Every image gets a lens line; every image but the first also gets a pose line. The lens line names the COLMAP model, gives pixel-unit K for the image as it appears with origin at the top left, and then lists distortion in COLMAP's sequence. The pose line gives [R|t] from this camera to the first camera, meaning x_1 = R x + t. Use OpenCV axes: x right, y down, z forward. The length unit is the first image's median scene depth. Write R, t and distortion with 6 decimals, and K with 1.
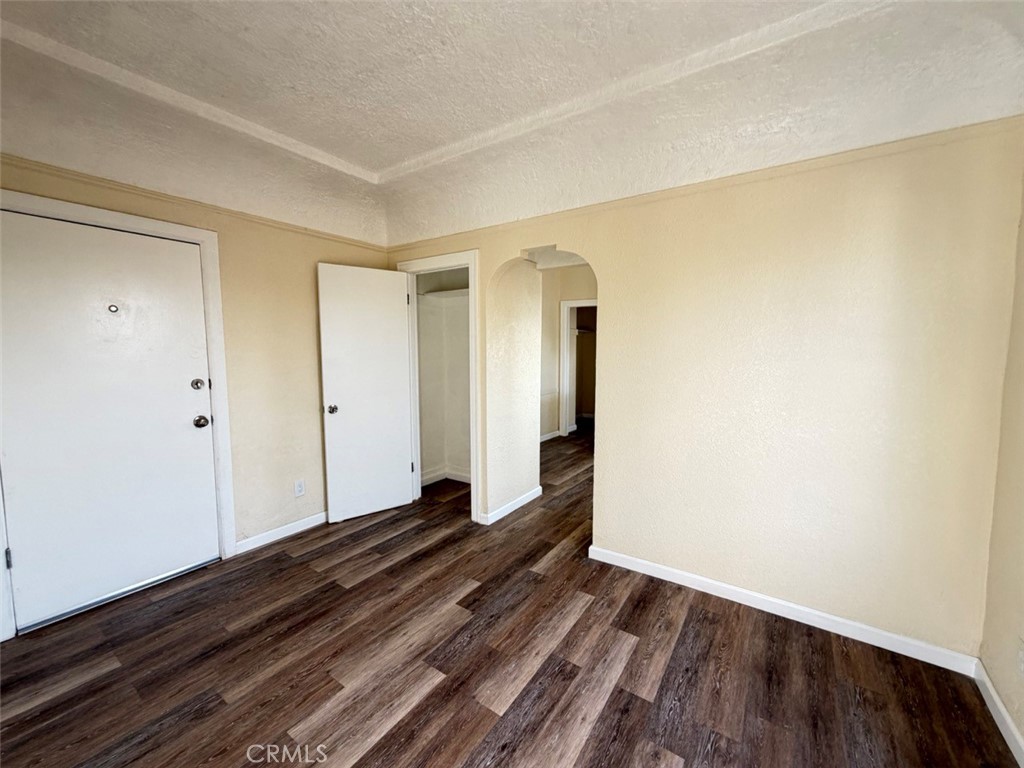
lens RADIAL K [[407.8, 0, 503.7], [0, 407.8, 379.1], [0, 0, 1]] dist [-0.000141, 0.000195]
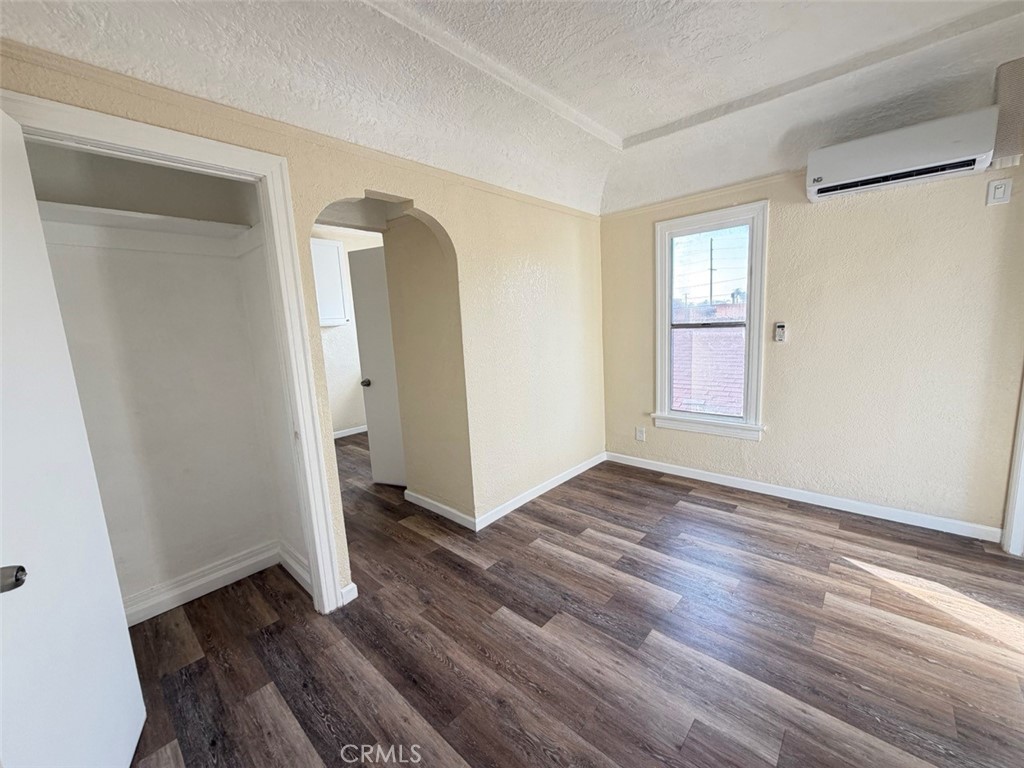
lens RADIAL K [[407.8, 0, 504.7], [0, 407.8, 386.3], [0, 0, 1]] dist [-0.000141, 0.000195]
pose [[0.132352, -0.160132, 0.978182, -0.888224], [0.122465, 0.981944, 0.144178, -0.071642], [-0.983608, 0.100711, 0.149573, 0.913269]]
